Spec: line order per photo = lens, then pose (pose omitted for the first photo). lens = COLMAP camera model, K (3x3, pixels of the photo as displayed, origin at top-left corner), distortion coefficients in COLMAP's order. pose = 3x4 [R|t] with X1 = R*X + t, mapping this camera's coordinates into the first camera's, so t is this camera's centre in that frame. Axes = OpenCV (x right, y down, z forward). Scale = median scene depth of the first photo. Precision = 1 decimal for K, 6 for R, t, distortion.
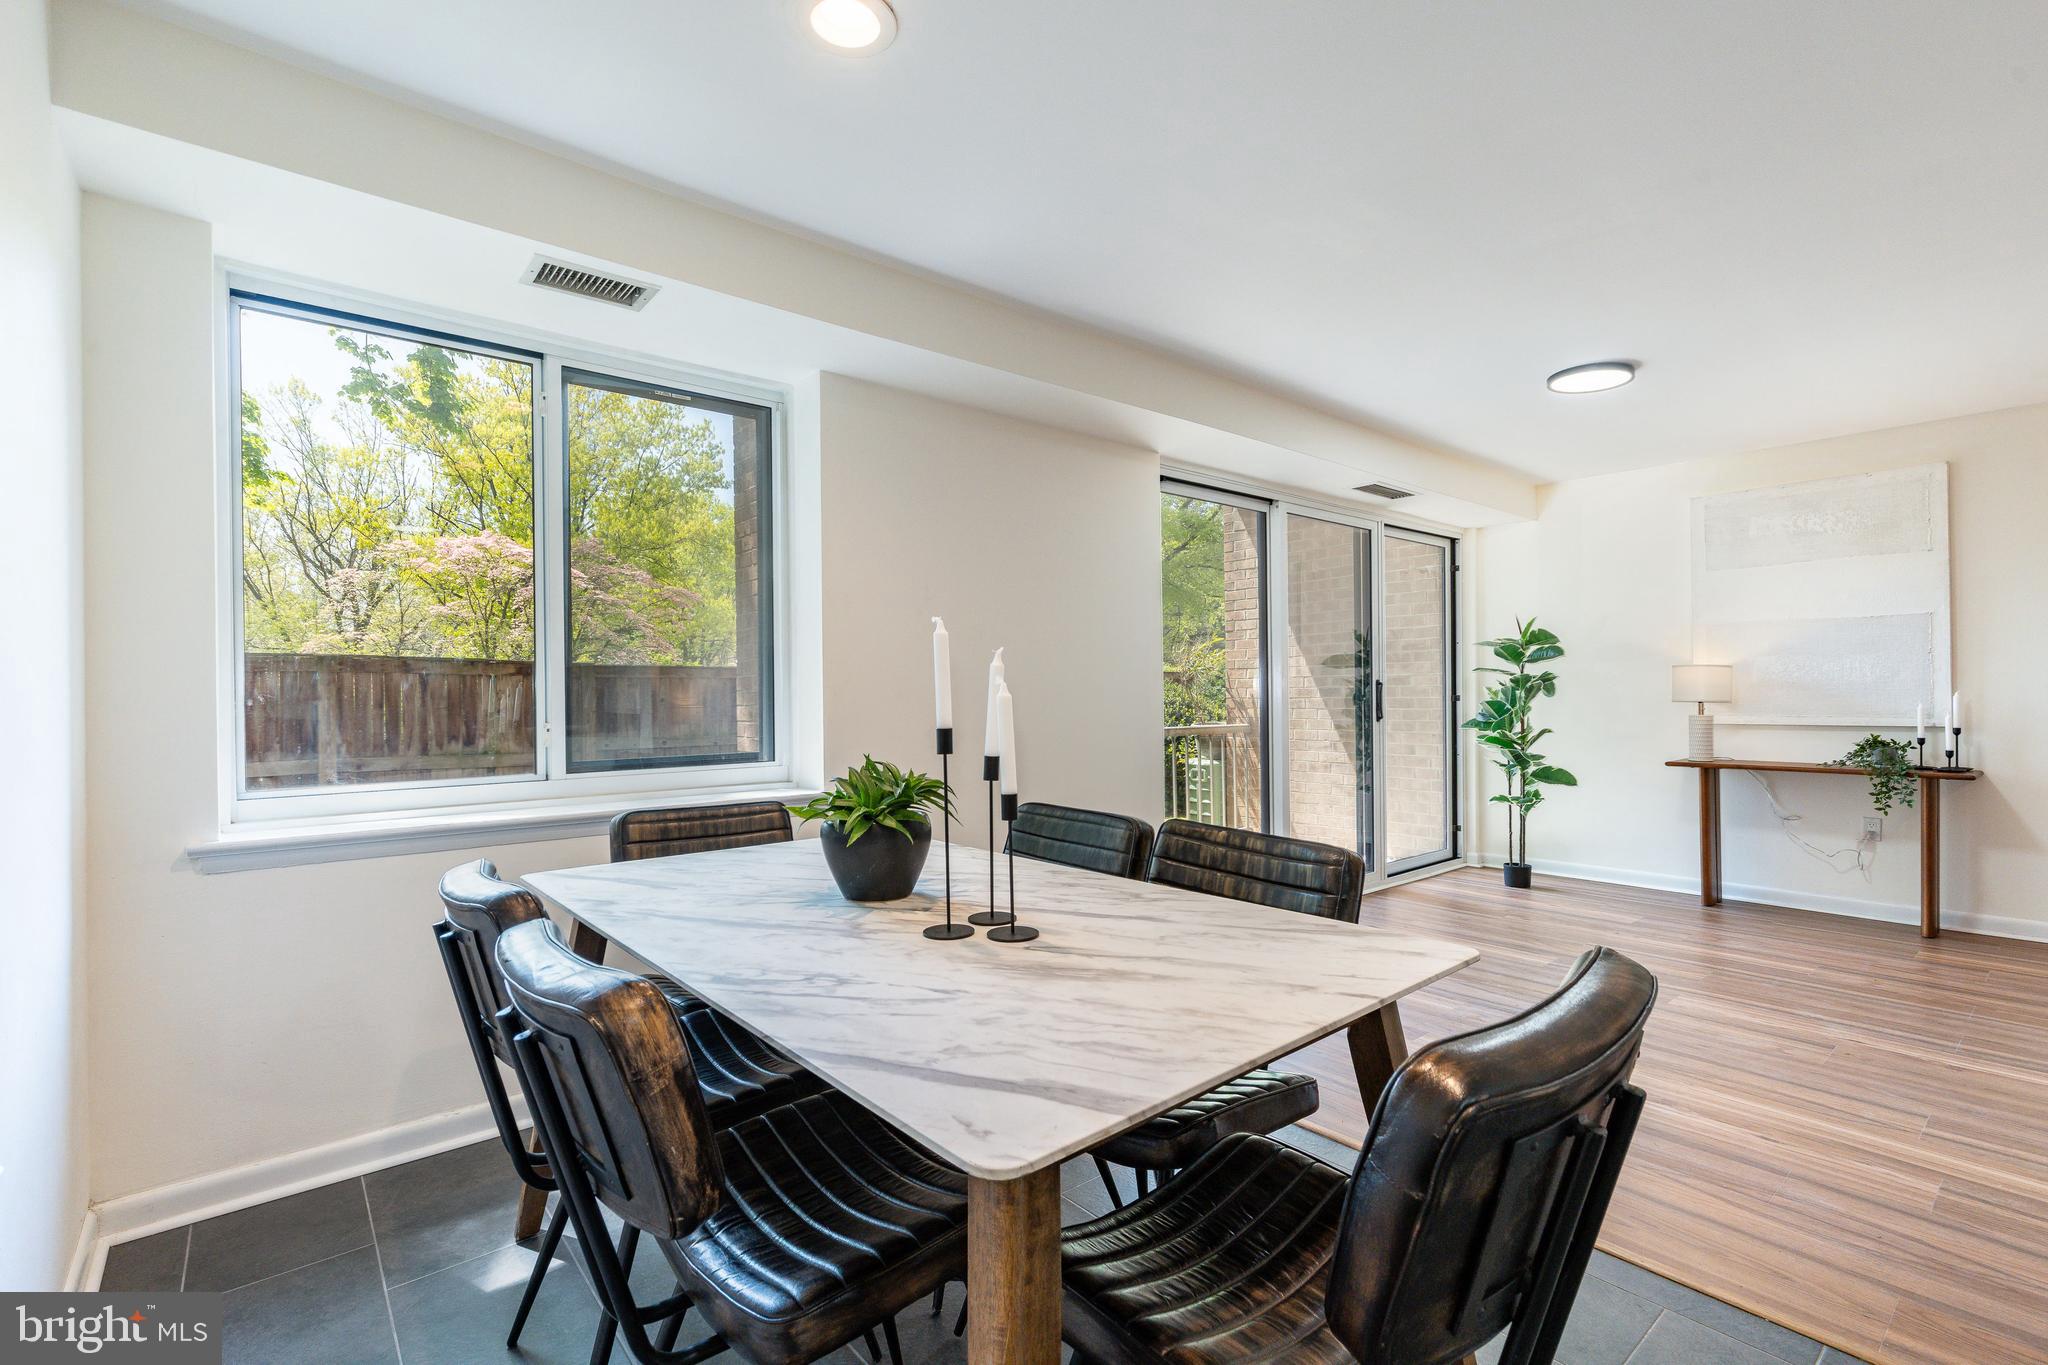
lens RADIAL K [[934.1, 0, 1025.2], [0, 934.1, 684.1], [0, 0, 1]] dist [0.010066, -0.001719]
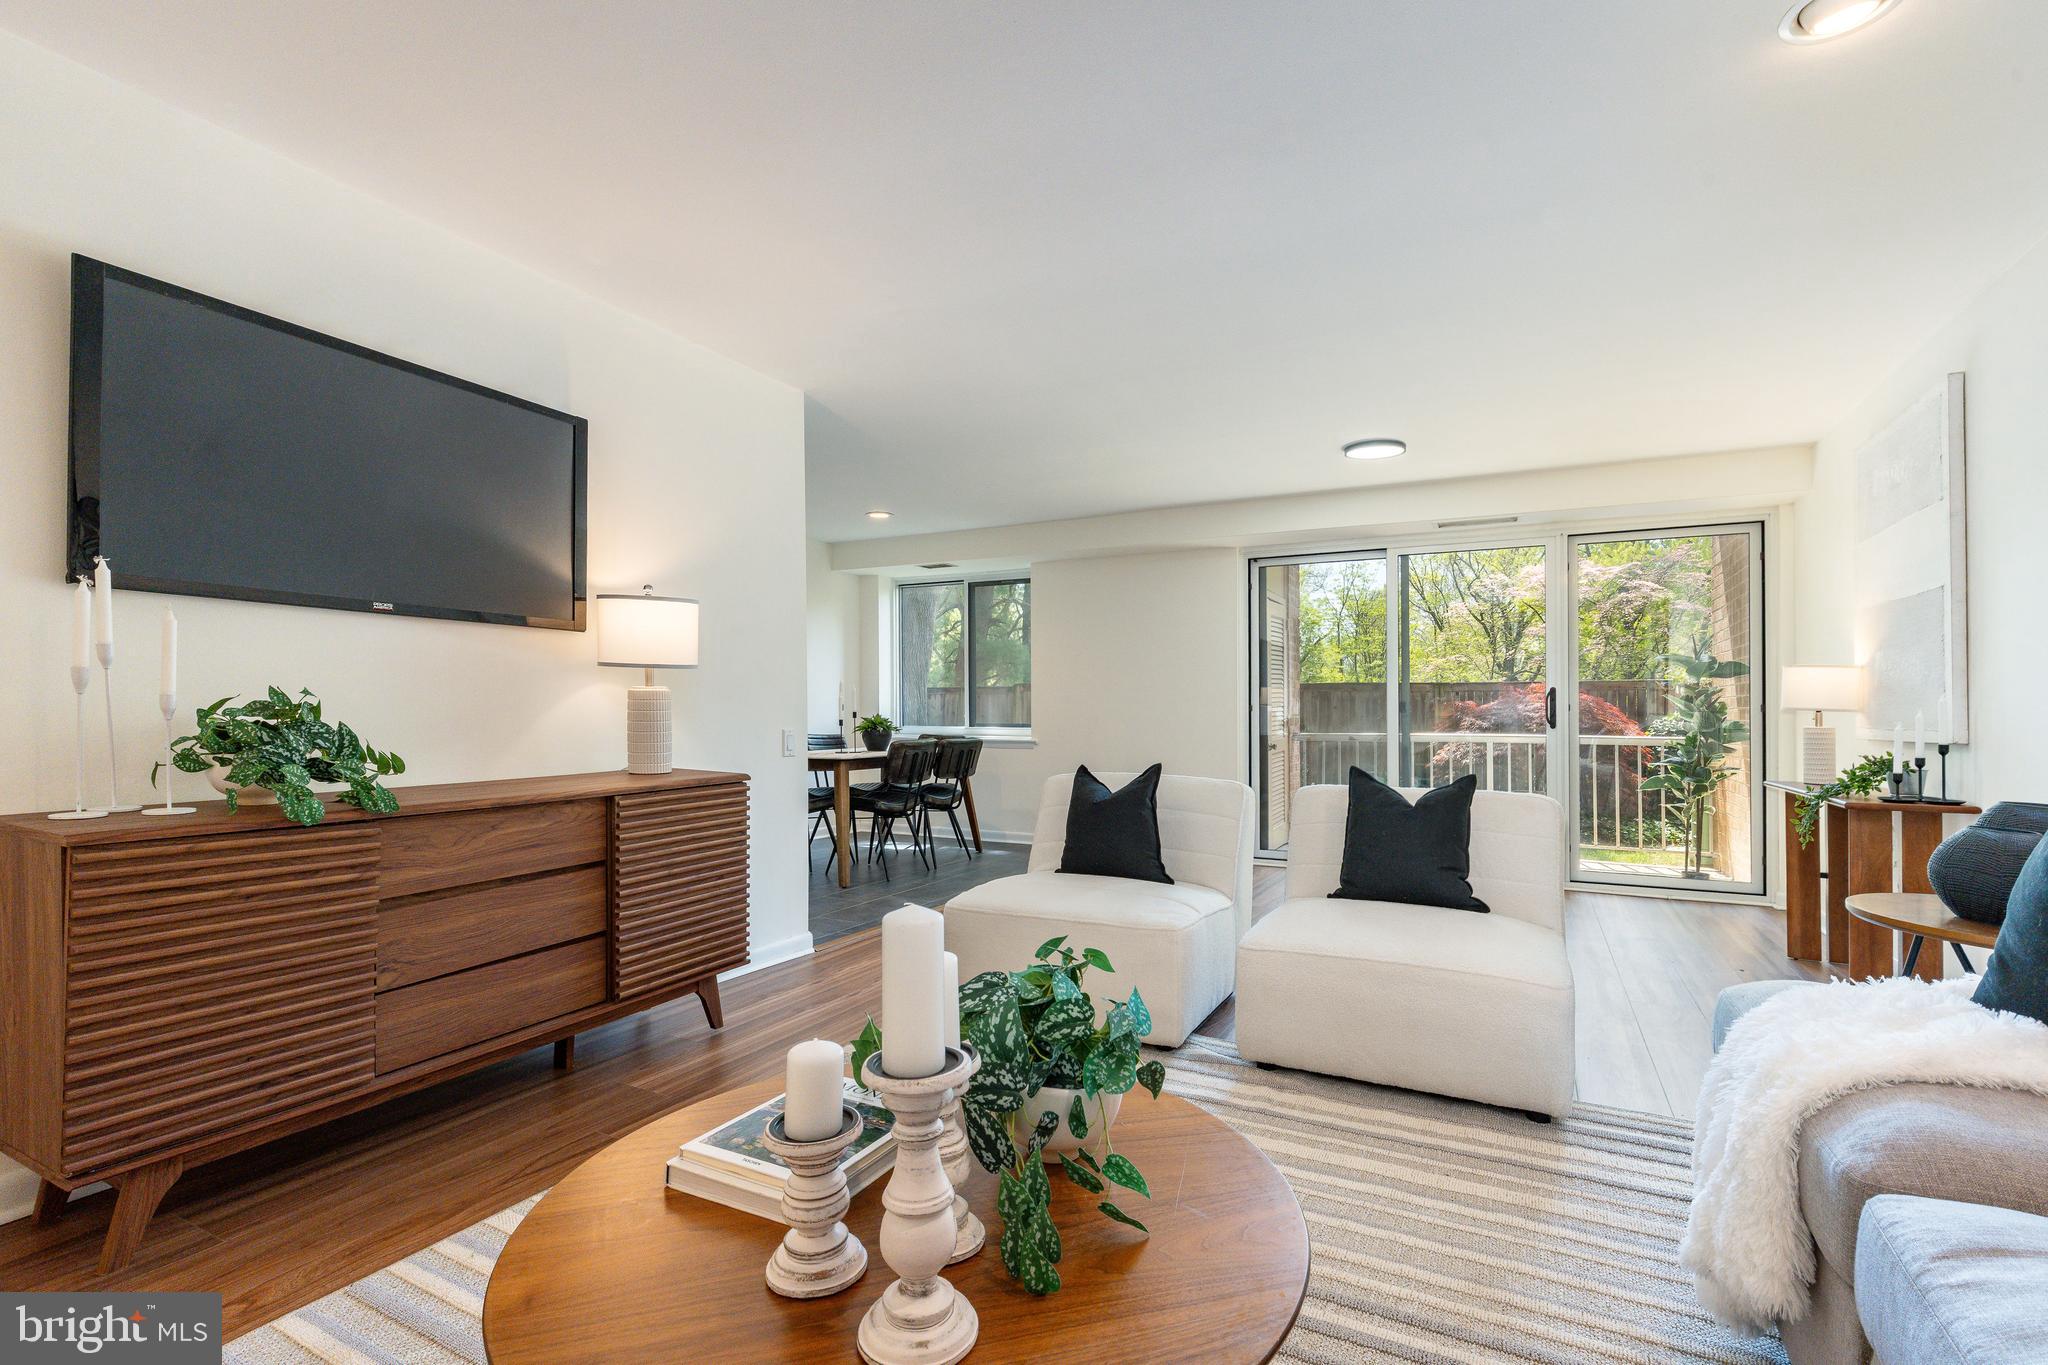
lens RADIAL K [[934.1, 0, 1024.1], [0, 934.1, 697.5], [0, 0, 1]] dist [0.010066, -0.001719]
pose [[0.385580, -0.000807, -0.922674, 1.226711], [-0.000386, 0.999999, -0.001036, 0.009556], [0.922674, 0.000755, 0.385579, 0.060445]]
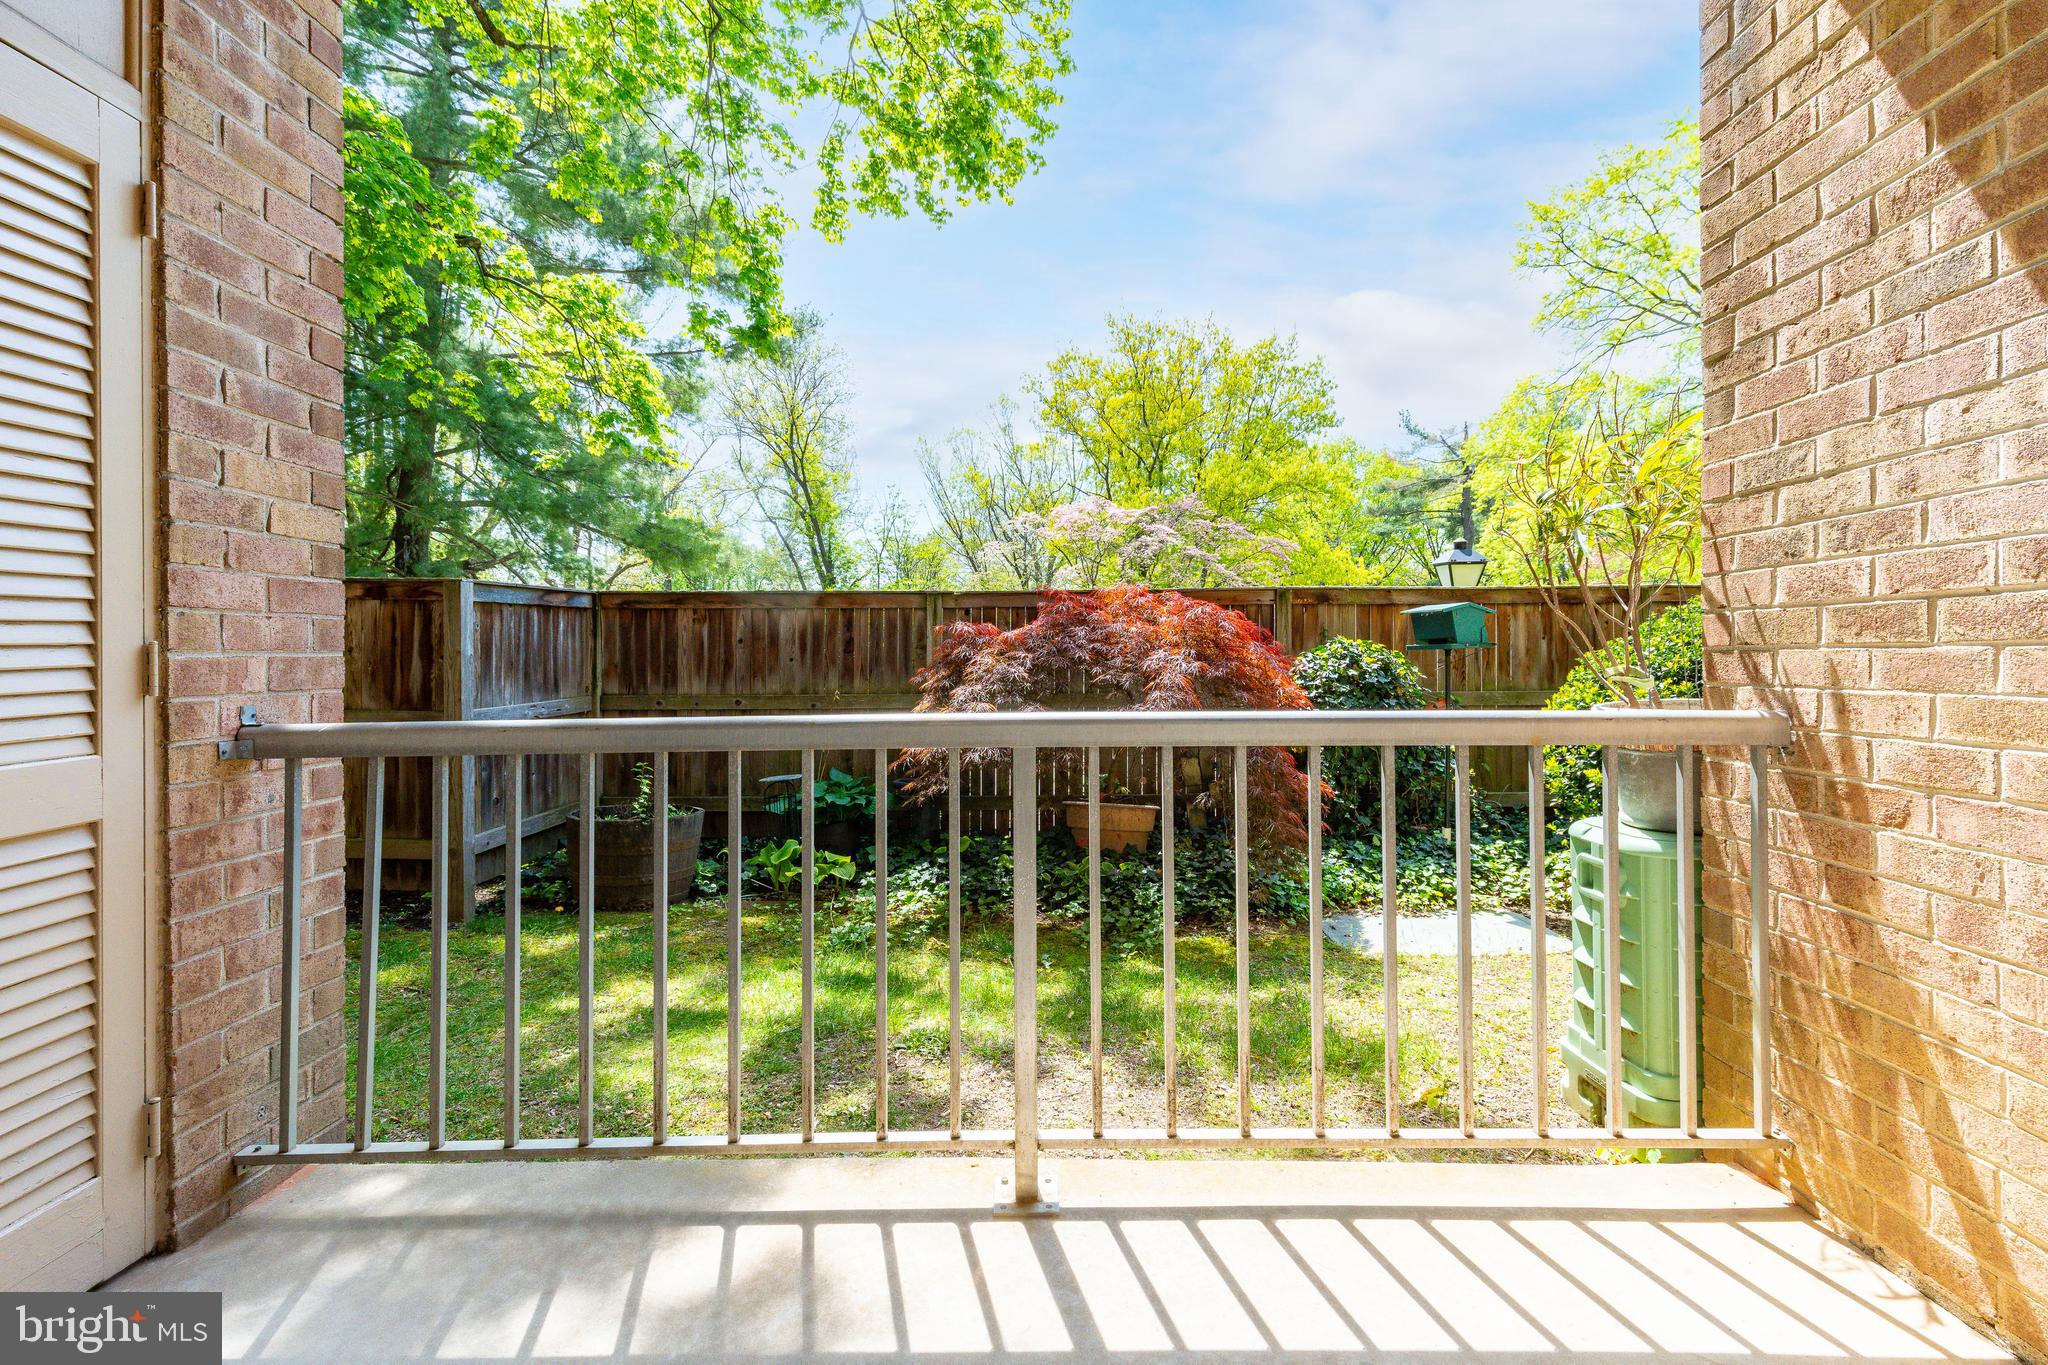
lens RADIAL K [[934.1, 0, 1036.1], [0, 934.1, 655.2], [0, 0, 1]] dist [0.010066, -0.001719]
pose [[0.765285, 0.003904, -0.643680, 0.372477], [0.001665, 0.999966, 0.008045, 0.040369], [0.643690, -0.007229, 0.765253, 1.043916]]
